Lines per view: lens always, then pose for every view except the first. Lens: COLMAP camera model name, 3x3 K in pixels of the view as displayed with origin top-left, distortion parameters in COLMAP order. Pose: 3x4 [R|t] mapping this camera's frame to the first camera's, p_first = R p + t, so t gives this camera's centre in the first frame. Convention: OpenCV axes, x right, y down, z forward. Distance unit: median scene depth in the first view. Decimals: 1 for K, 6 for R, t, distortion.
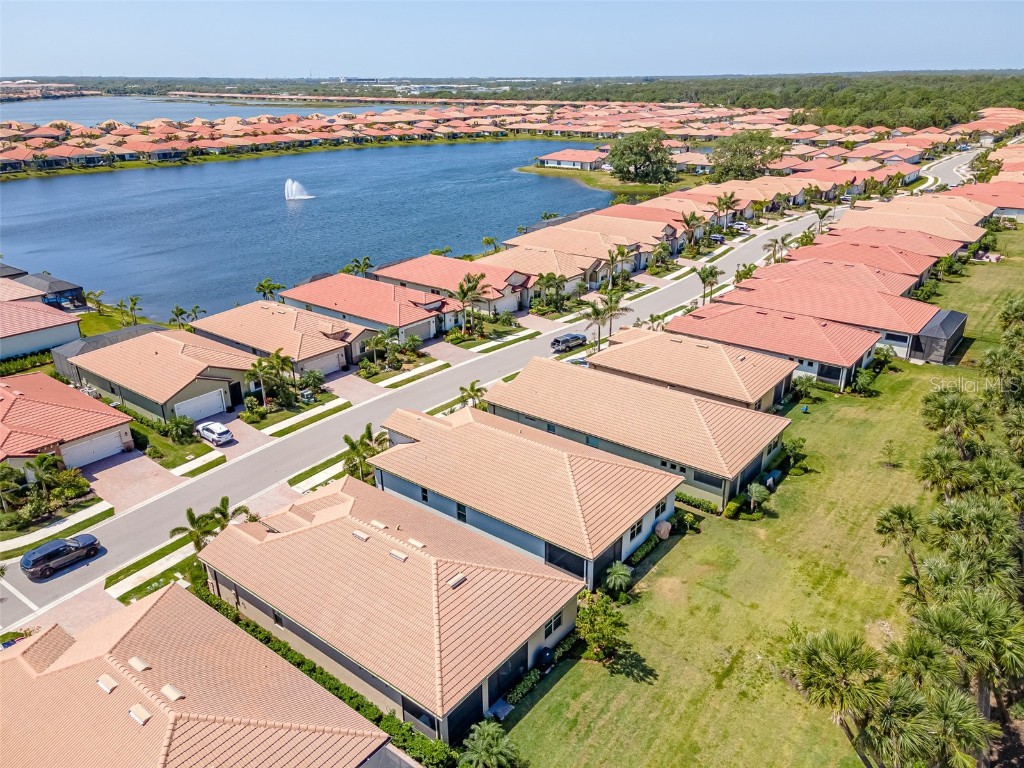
lens RADIAL K [[744.2, 0, 513.4], [0, 744.2, 384.7], [0, 0, 1]] dist [0.029011, 0.017954]
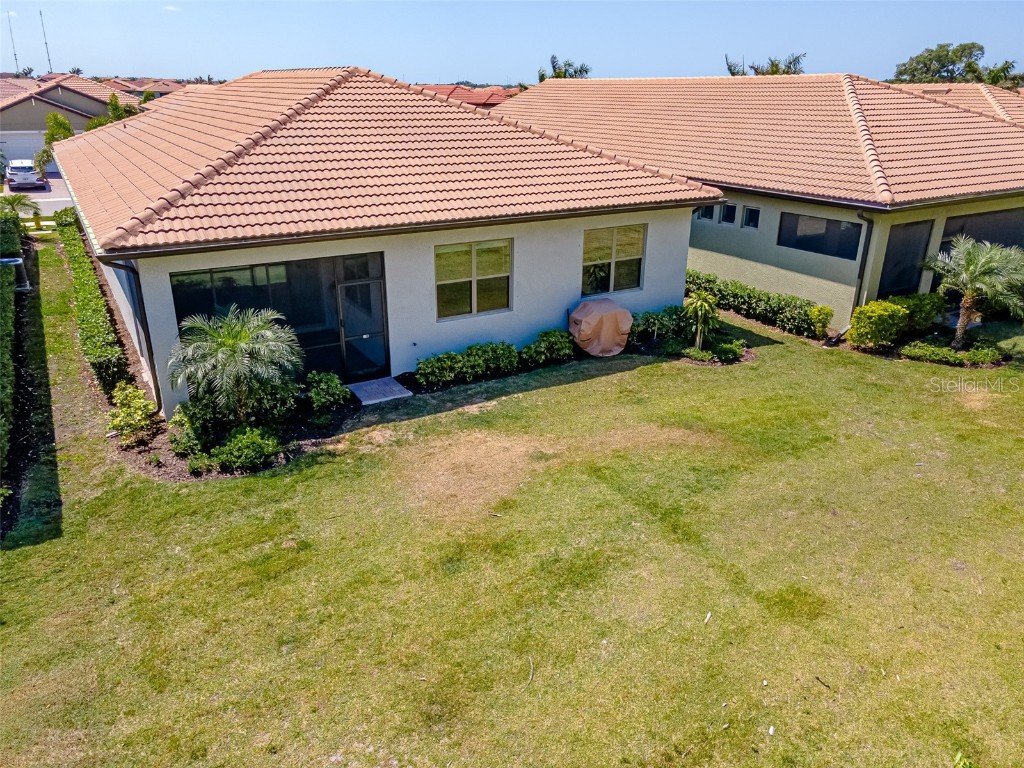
lens RADIAL K [[744.2, 0, 509.4], [0, 744.2, 381.5], [0, 0, 1]] dist [0.029011, 0.017954]
pose [[0.934537, 0.142886, -0.325919, 0.180164], [-0.149448, 0.988757, 0.004957, 0.148357], [0.322963, 0.044075, 0.945385, 0.474178]]
